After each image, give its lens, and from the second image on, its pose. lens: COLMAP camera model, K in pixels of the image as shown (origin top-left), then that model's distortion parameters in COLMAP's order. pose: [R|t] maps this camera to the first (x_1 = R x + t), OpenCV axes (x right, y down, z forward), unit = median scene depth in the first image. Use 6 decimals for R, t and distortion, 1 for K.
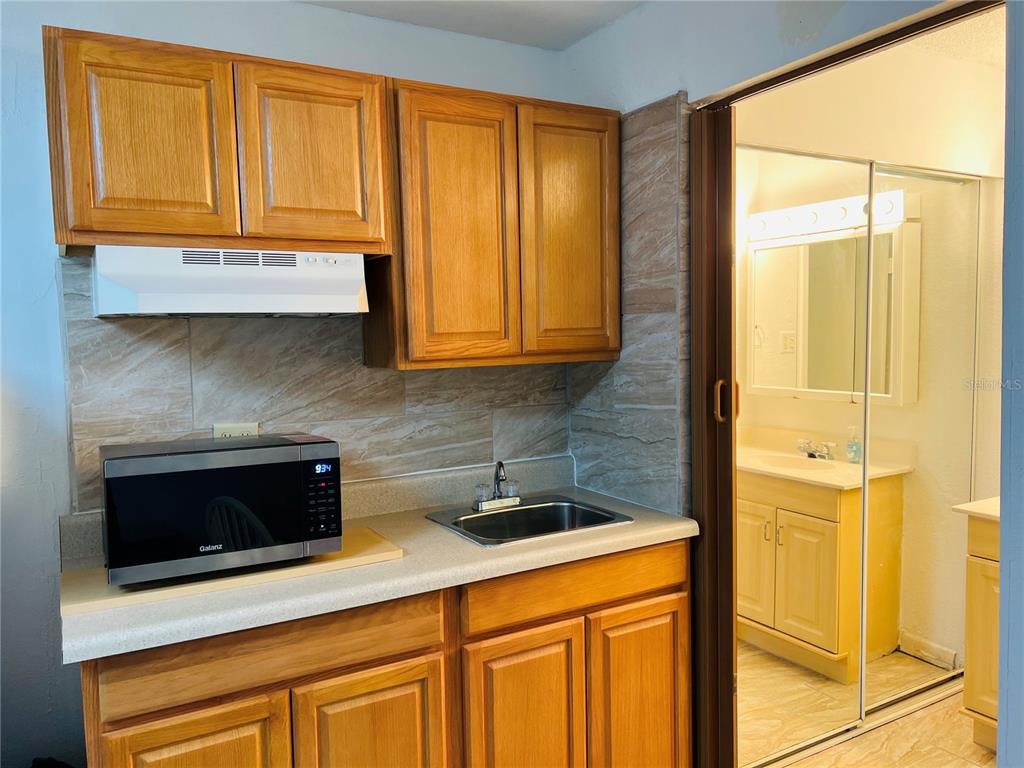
lens RADIAL K [[767.4, 0, 509.9], [0, 767.4, 382.4], [0, 0, 1]] dist [0.055172, -0.054850]
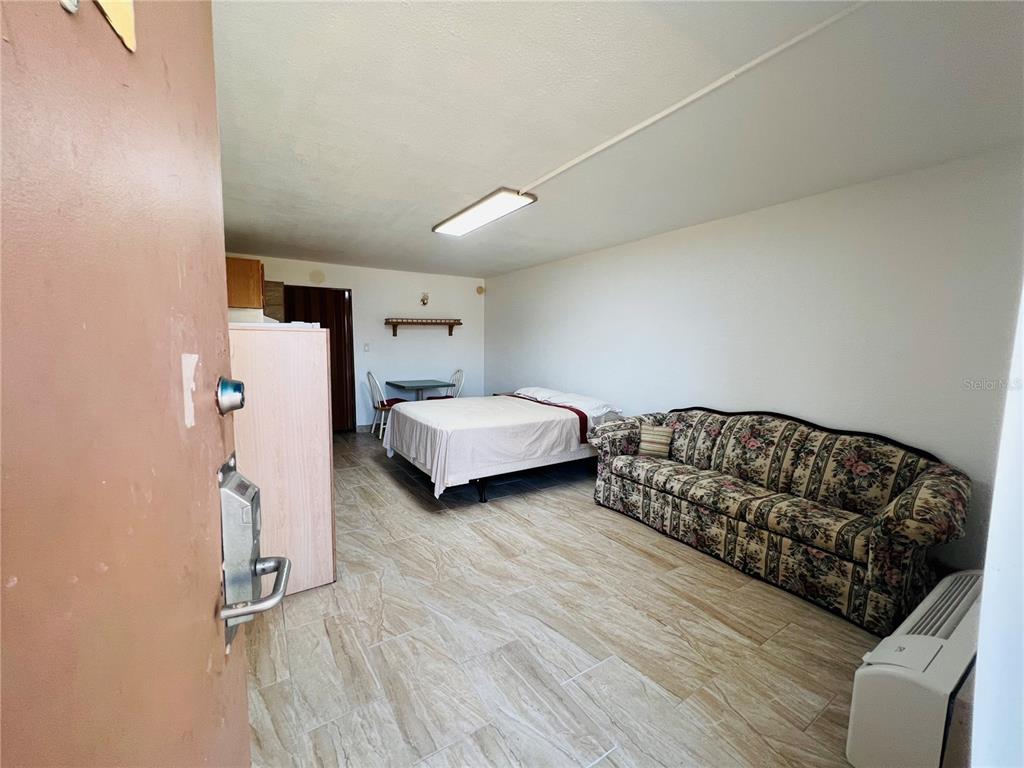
lens RADIAL K [[403.8, 0, 509.4], [0, 403.8, 379.5], [0, 0, 1]] dist [-0.001106, 0.000681]
pose [[-0.063306, -0.077775, 0.994959, -2.482082], [0.054186, 0.995220, 0.081243, 0.099786], [-0.996522, 0.059056, -0.058789, -0.211637]]
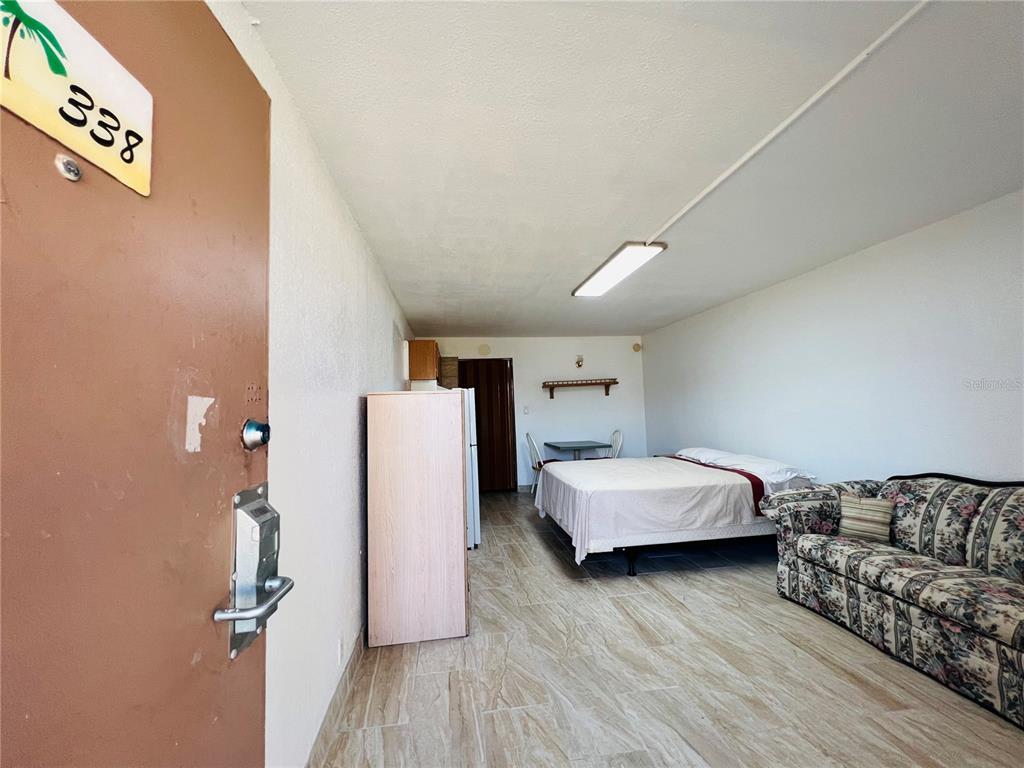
lens RADIAL K [[403.8, 0, 515.3], [0, 403.8, 384.6], [0, 0, 1]] dist [-0.001106, 0.000681]
pose [[0.346132, 0.055451, 0.936546, -2.448657], [0.088863, 0.991826, -0.091567, 0.130566], [-0.933968, 0.114918, 0.338375, -0.362124]]
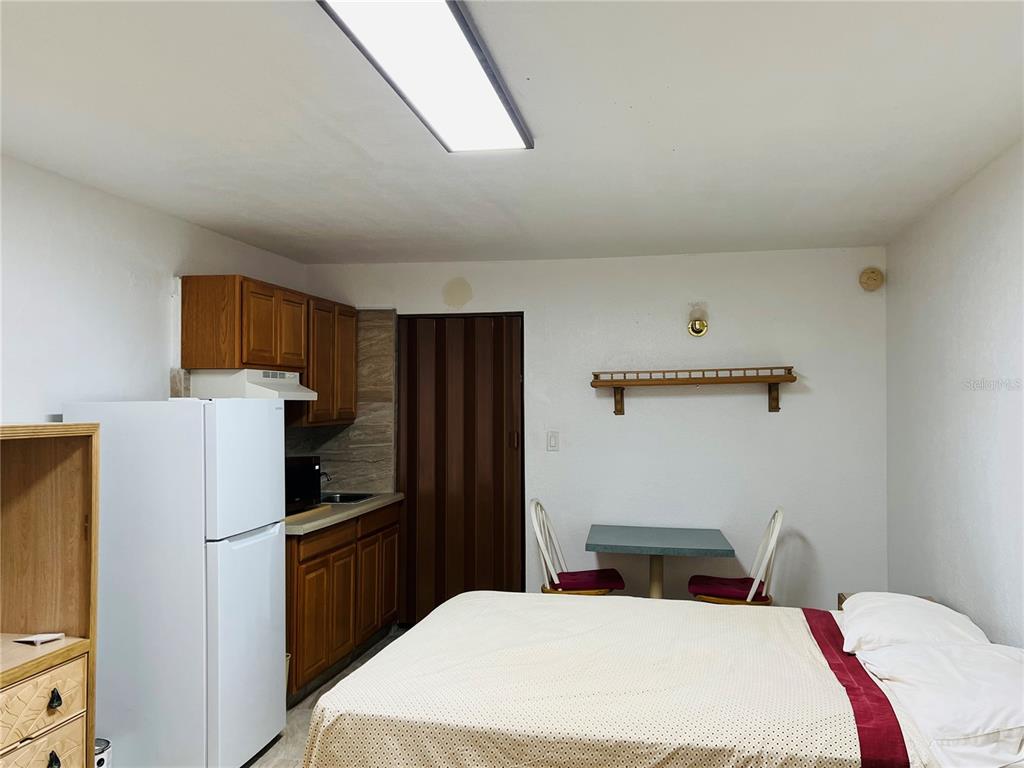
lens RADIAL K [[895.0, 0, 522.9], [0, 895.0, 385.5], [0, 0, 1]] dist [0.047772, -0.045857]
pose [[0.645269, 0.035628, 0.763124, -1.663611], [0.035868, 0.996397, -0.076848, 0.083052], [-0.763113, 0.076959, 0.641667, -1.067474]]
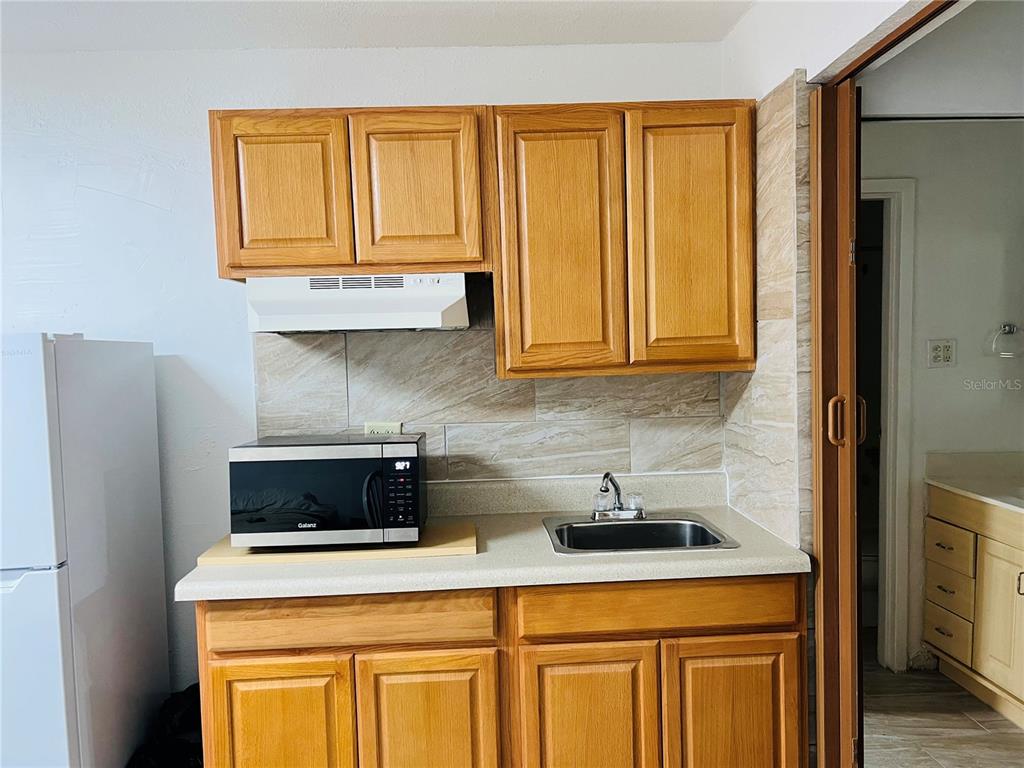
lens RADIAL K [[767.4, 0, 507.6], [0, 767.4, 387.1], [0, 0, 1]] dist [0.055172, -0.054850]
pose [[0.890000, 0.021345, -0.455462, 0.352225], [-0.019437, 0.999772, 0.008873, -0.014745], [0.455547, 0.000955, 0.890211, 0.059307]]
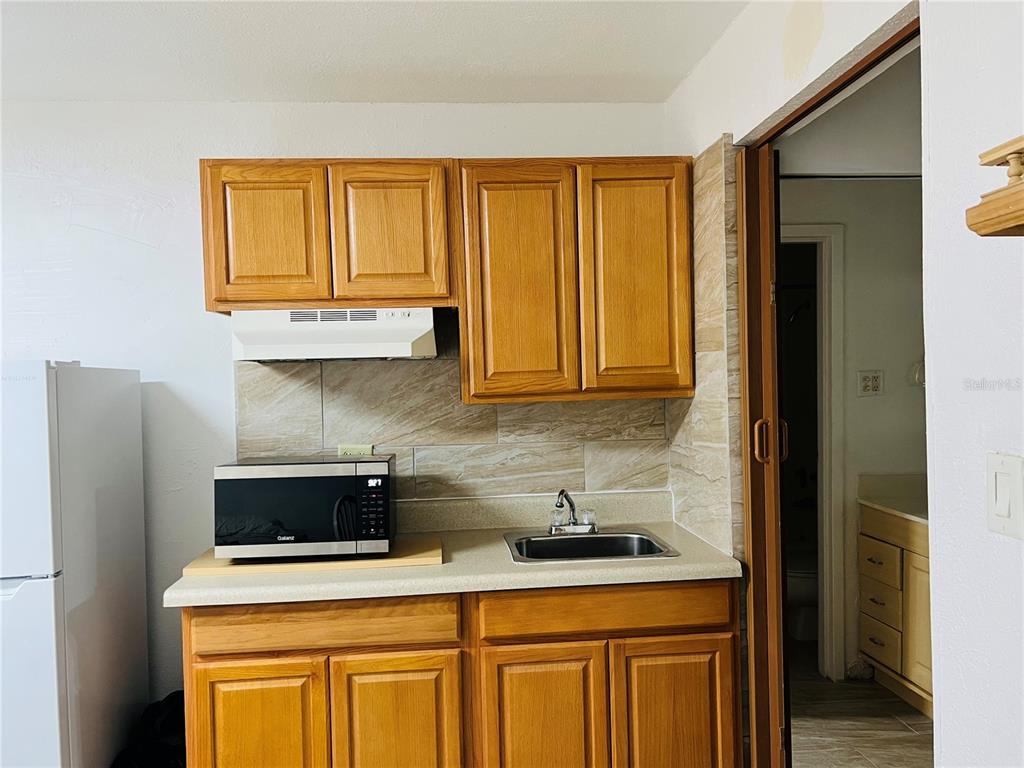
lens RADIAL K [[767.4, 0, 505.4], [0, 767.4, 387.6], [0, 0, 1]] dist [0.055172, -0.054850]
pose [[0.907520, 0.006129, -0.419964, 0.404004], [-0.021183, 0.999289, -0.031192, -0.006335], [0.419474, 0.037204, 0.907005, -0.030848]]
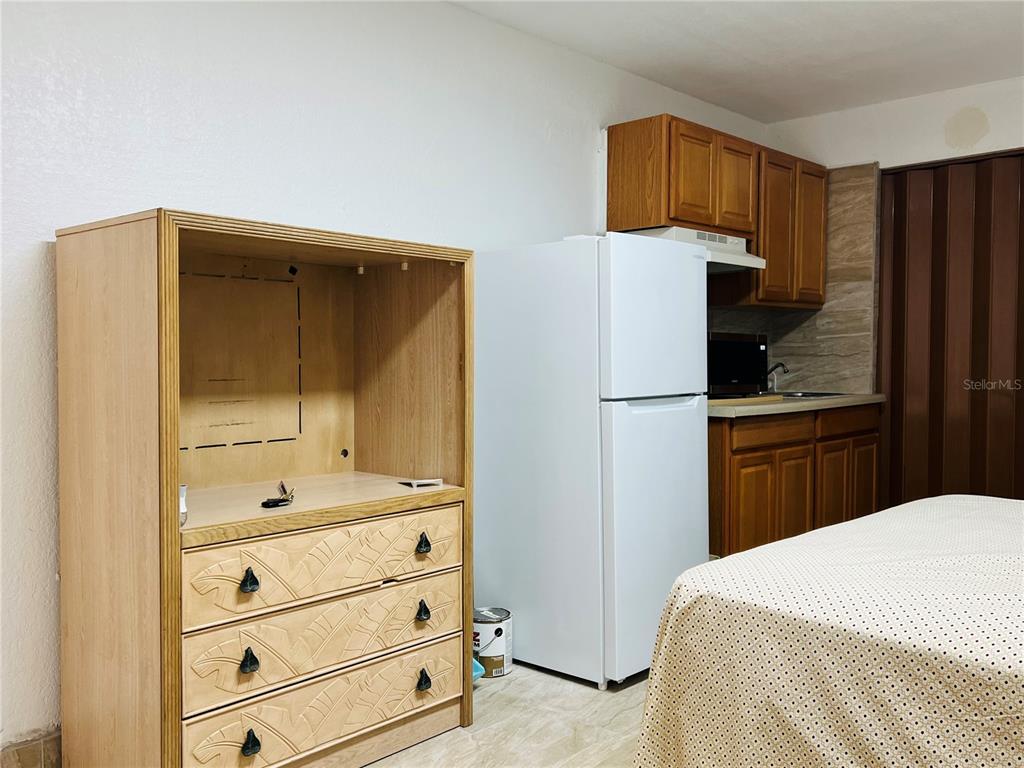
lens RADIAL K [[895.0, 0, 509.3], [0, 895.0, 400.1], [0, 0, 1]] dist [0.047772, -0.045857]
pose [[0.956156, 0.004116, 0.292827, -1.310378], [0.002229, 0.999770, -0.021331, 0.251746], [-0.292848, 0.021049, 0.955927, -0.837625]]
